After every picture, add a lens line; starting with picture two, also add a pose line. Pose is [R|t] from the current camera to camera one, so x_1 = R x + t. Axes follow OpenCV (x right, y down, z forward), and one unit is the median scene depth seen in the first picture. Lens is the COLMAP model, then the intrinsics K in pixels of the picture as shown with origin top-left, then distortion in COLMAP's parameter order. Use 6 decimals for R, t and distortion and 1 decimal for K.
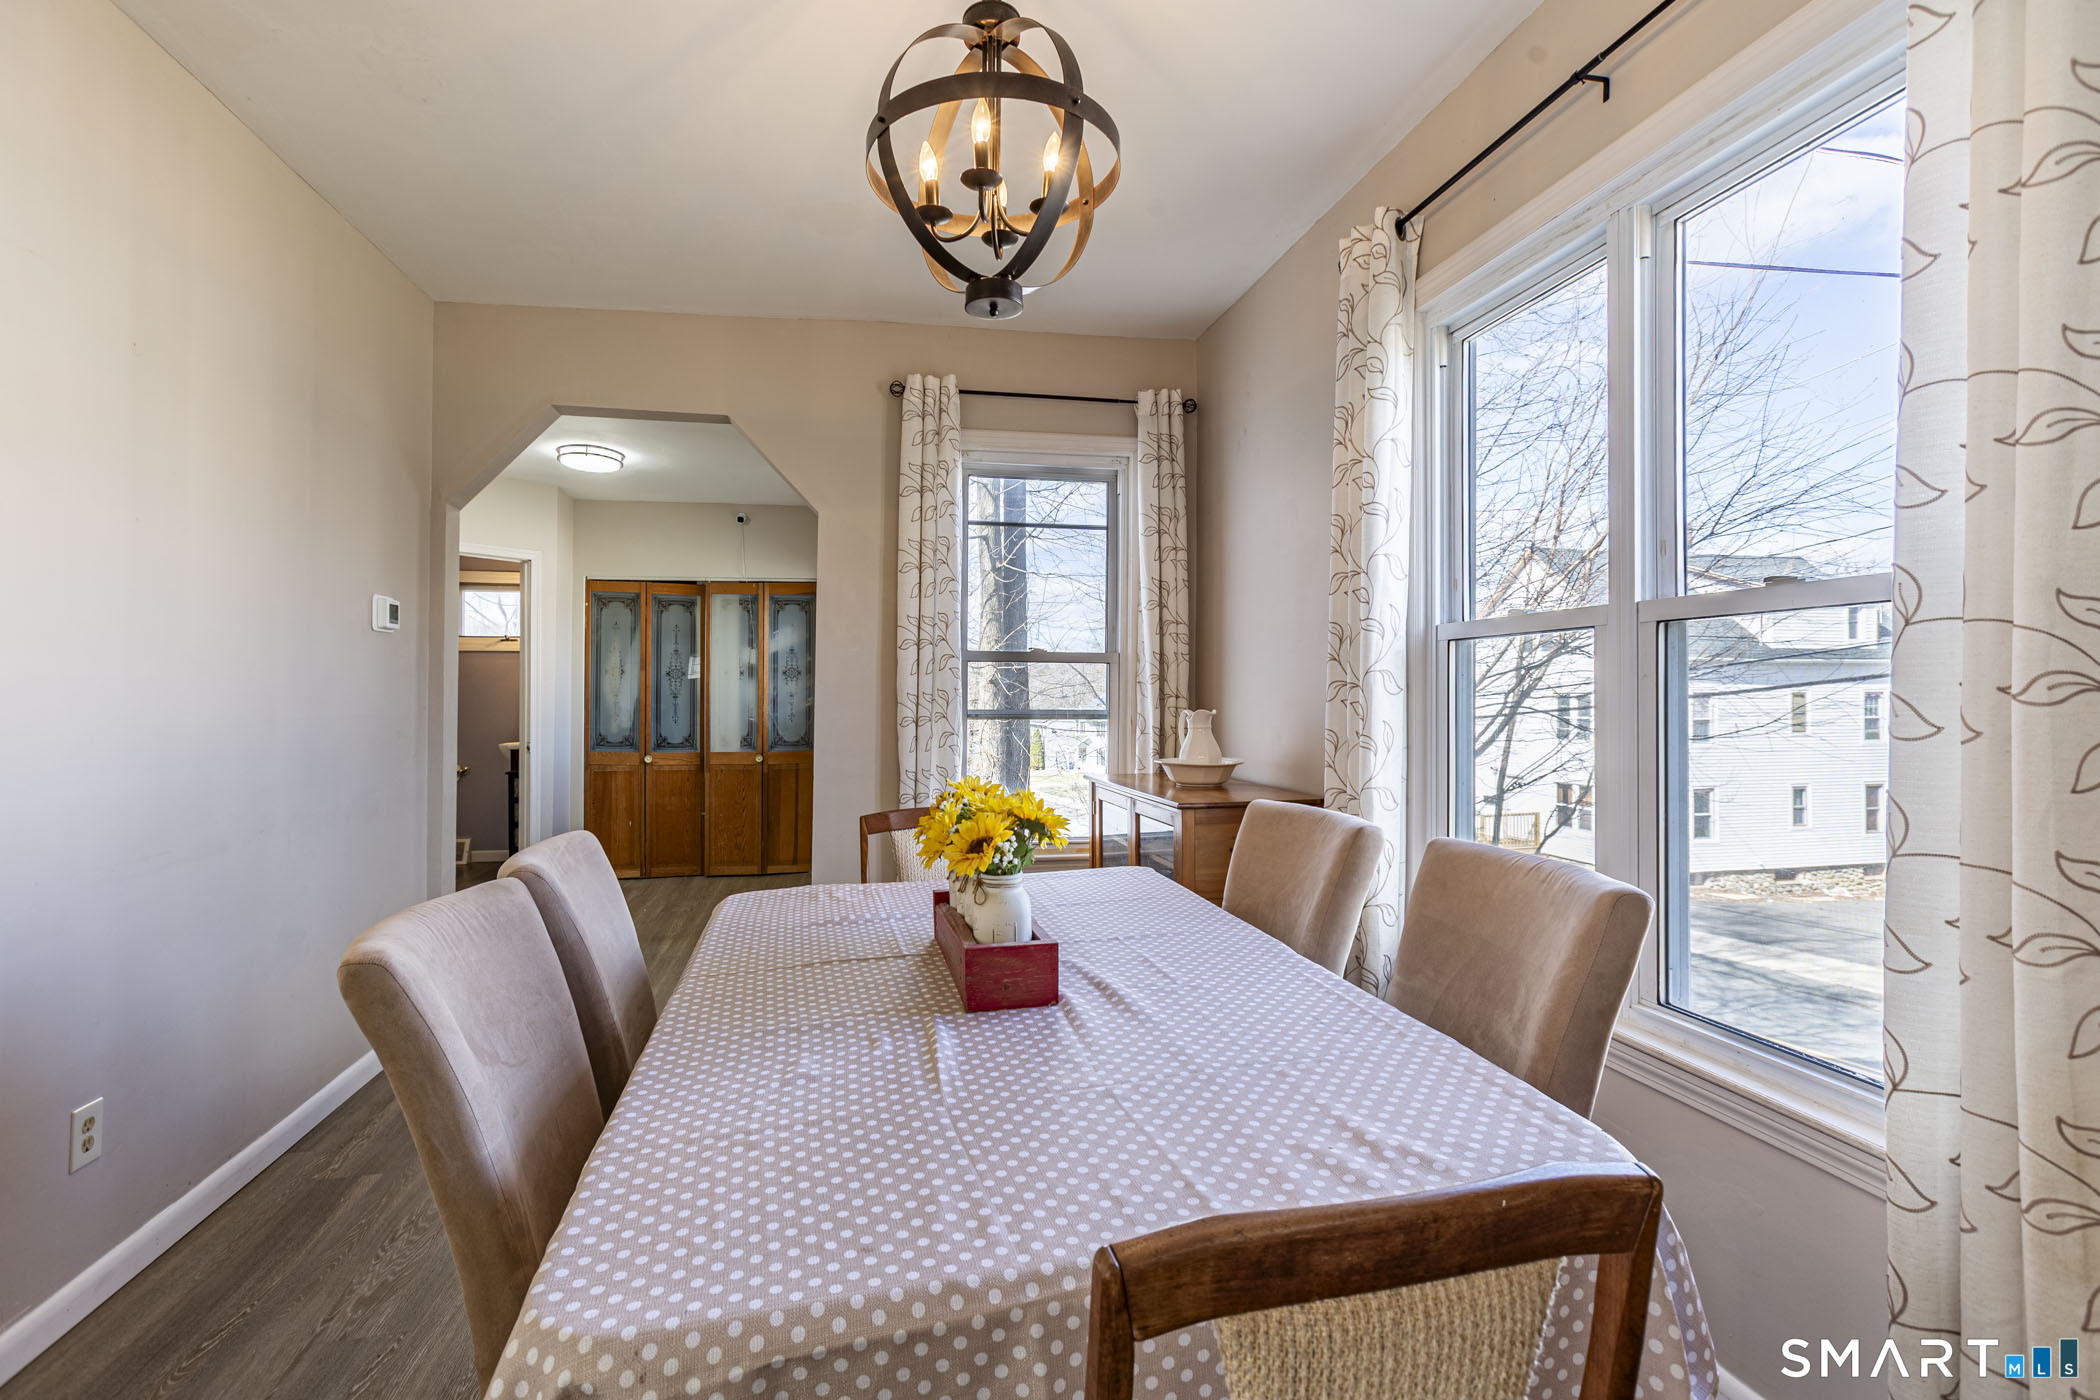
lens RADIAL K [[951.3, 0, 1014.3], [0, 951.3, 691.5], [0, 0, 1]] dist [-0.008585, 0.004520]
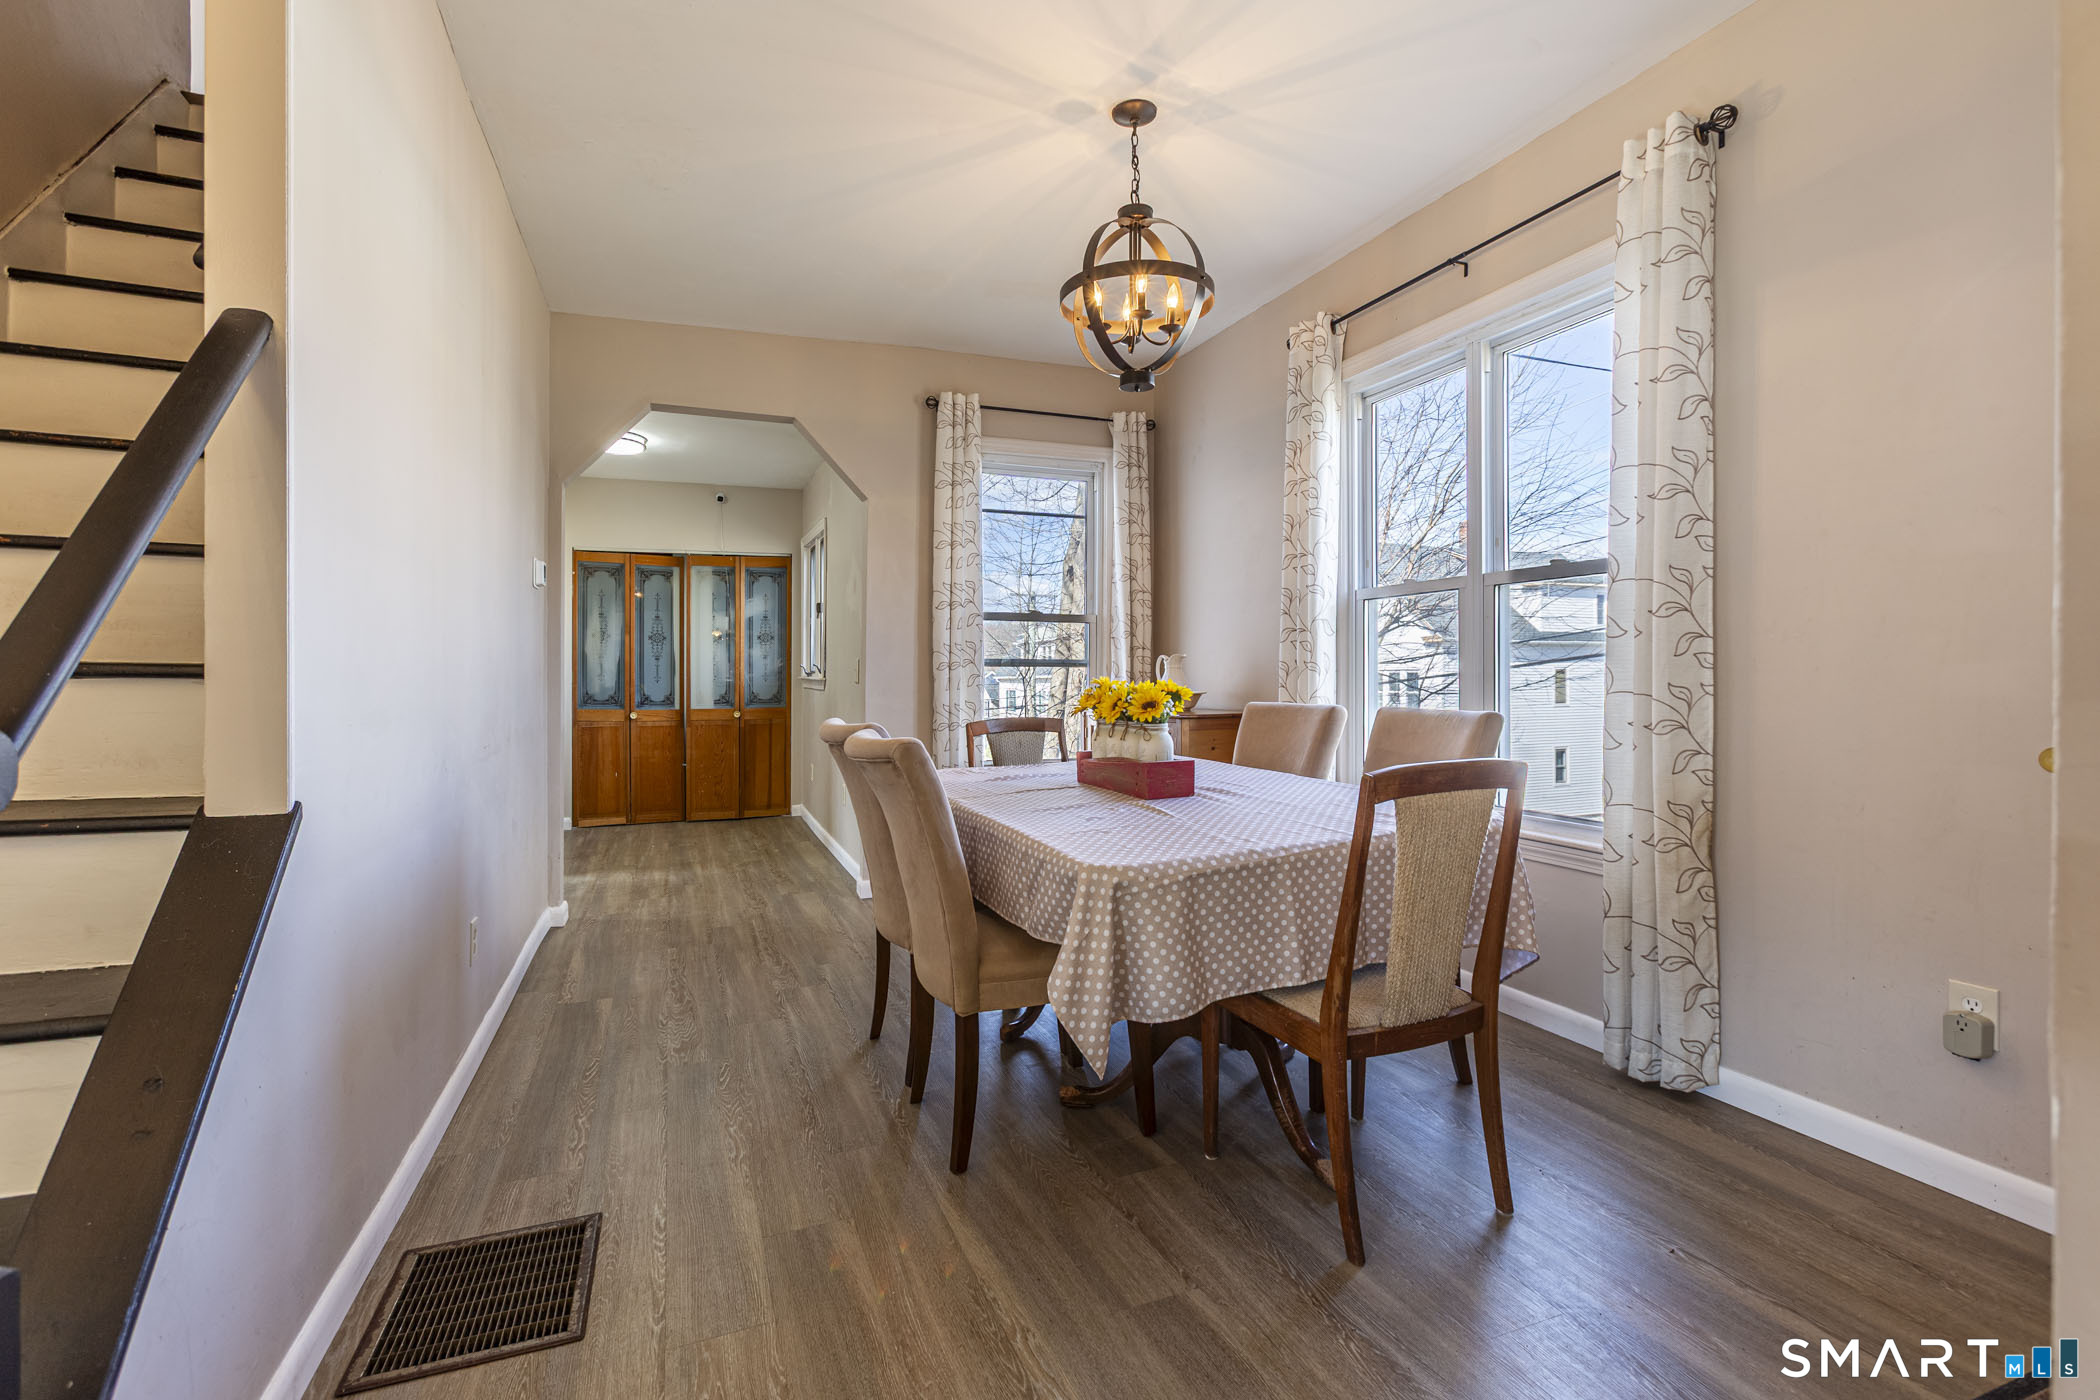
lens RADIAL K [[951.3, 0, 1032.6], [0, 951.3, 685.7], [0, 0, 1]] dist [-0.008585, 0.004520]
pose [[0.983011, -0.005417, 0.183469, -0.227980], [0.003164, 0.999916, 0.012573, 0.041535], [-0.183521, -0.011779, 0.982945, -0.268019]]
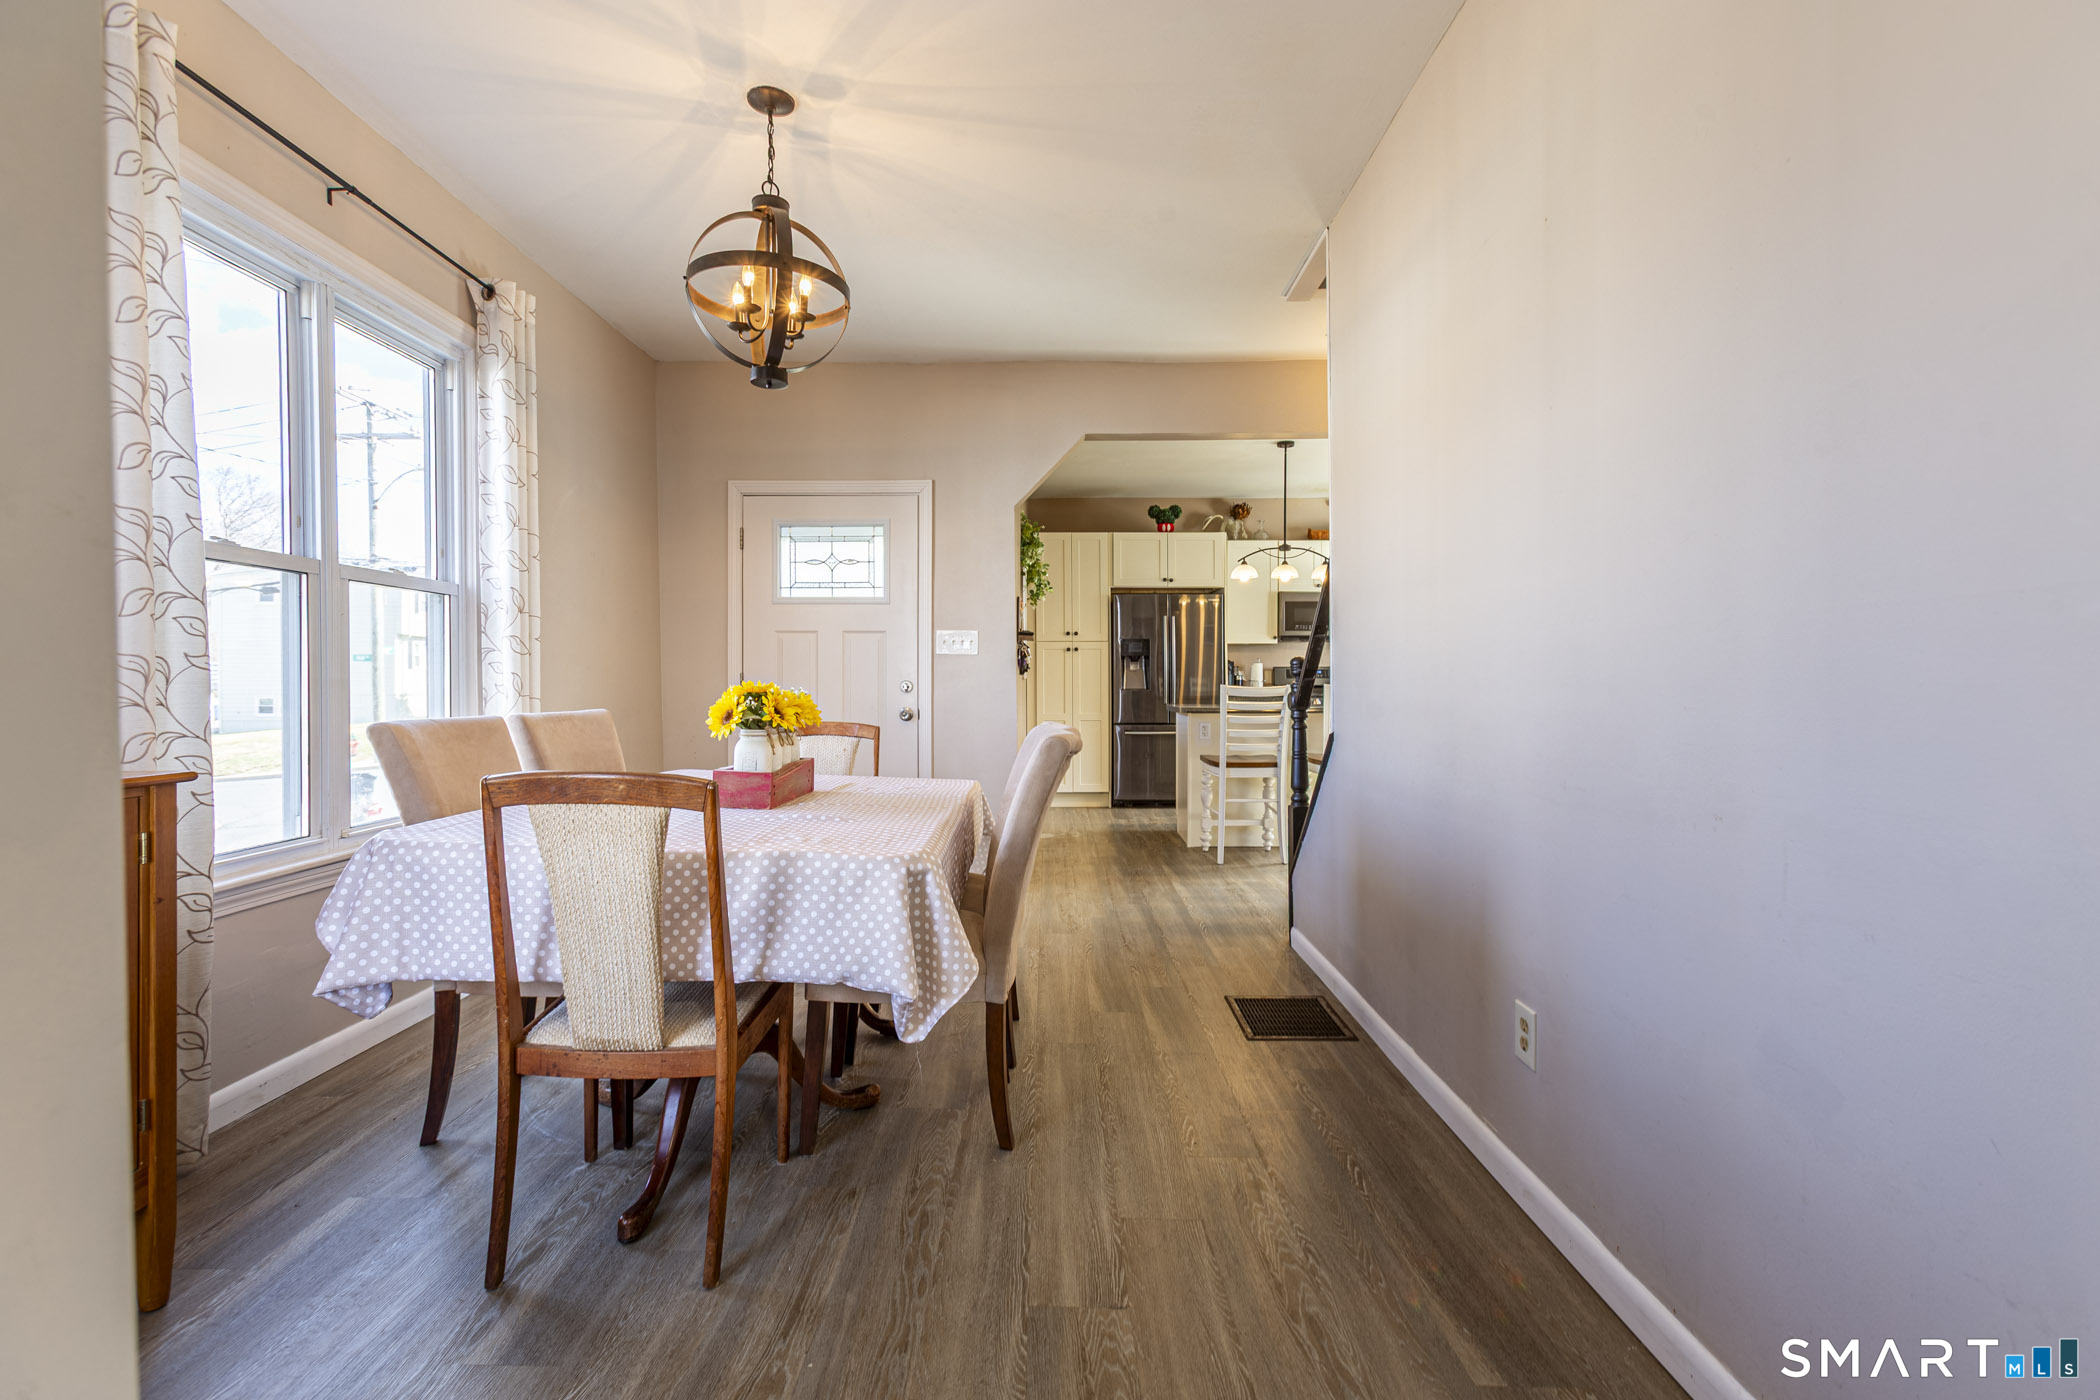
lens RADIAL K [[868.6, 0, 1060.3], [0, 868.6, 687.0], [0, 0, 1]] dist [-0.002332, -0.000042]
pose [[-0.985369, -0.001406, 0.170430, -0.365017], [-0.000514, 0.999986, 0.005279, 0.045317], [-0.170435, 0.005114, -0.985356, 1.348118]]
